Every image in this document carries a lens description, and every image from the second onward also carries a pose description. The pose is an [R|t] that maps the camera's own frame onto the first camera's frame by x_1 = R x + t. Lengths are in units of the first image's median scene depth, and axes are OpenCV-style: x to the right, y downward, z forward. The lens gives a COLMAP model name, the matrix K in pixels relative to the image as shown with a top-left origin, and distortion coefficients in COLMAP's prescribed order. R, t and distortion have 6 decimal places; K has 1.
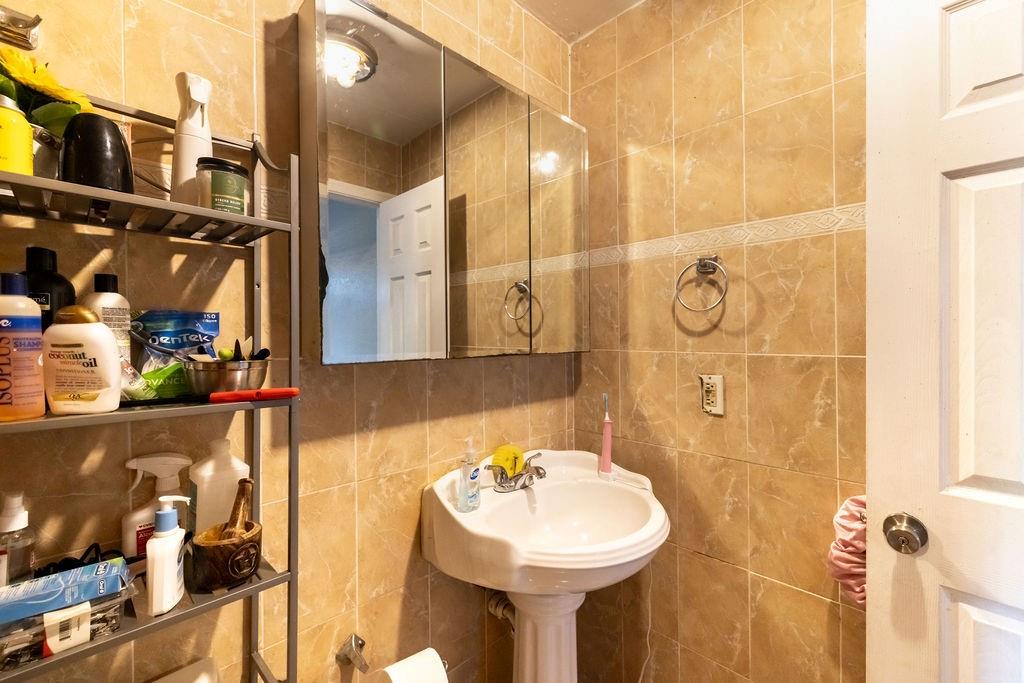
lens RADIAL K [[432.5, 0, 512.9], [0, 432.5, 334.2], [0, 0, 1]] dist [0.000829, 0.000119]
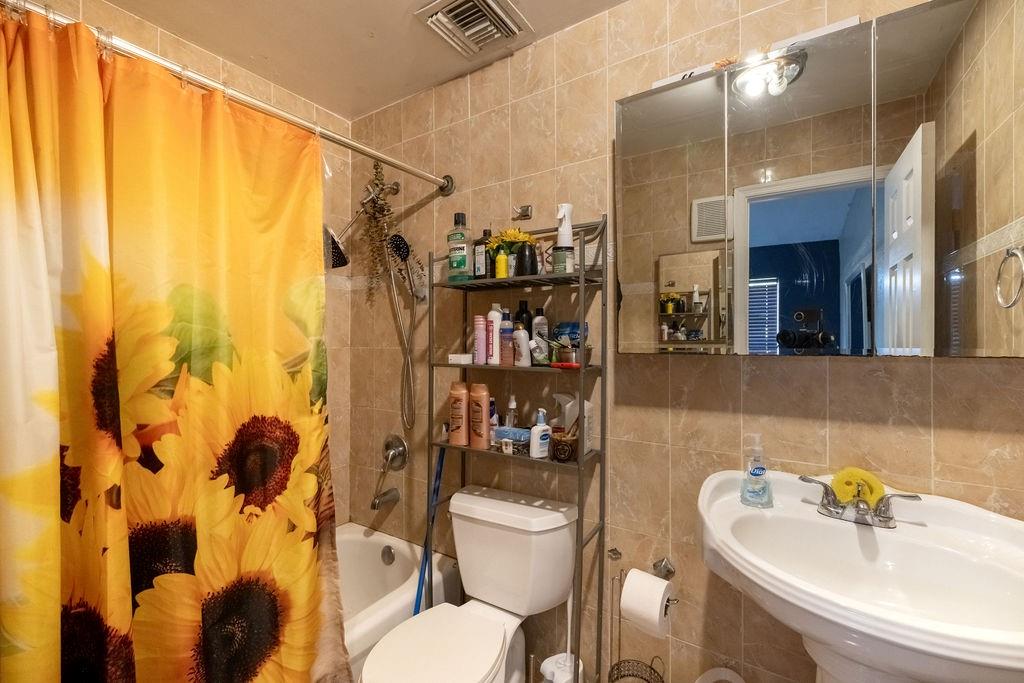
lens RADIAL K [[432.5, 0, 512.9], [0, 432.5, 334.2], [0, 0, 1]] dist [0.000829, 0.000119]
pose [[0.211731, -0.011545, -0.977260, 0.792427], [0.005260, 0.999929, -0.010674, 0.014360], [0.977314, -0.002880, 0.211776, 0.243674]]
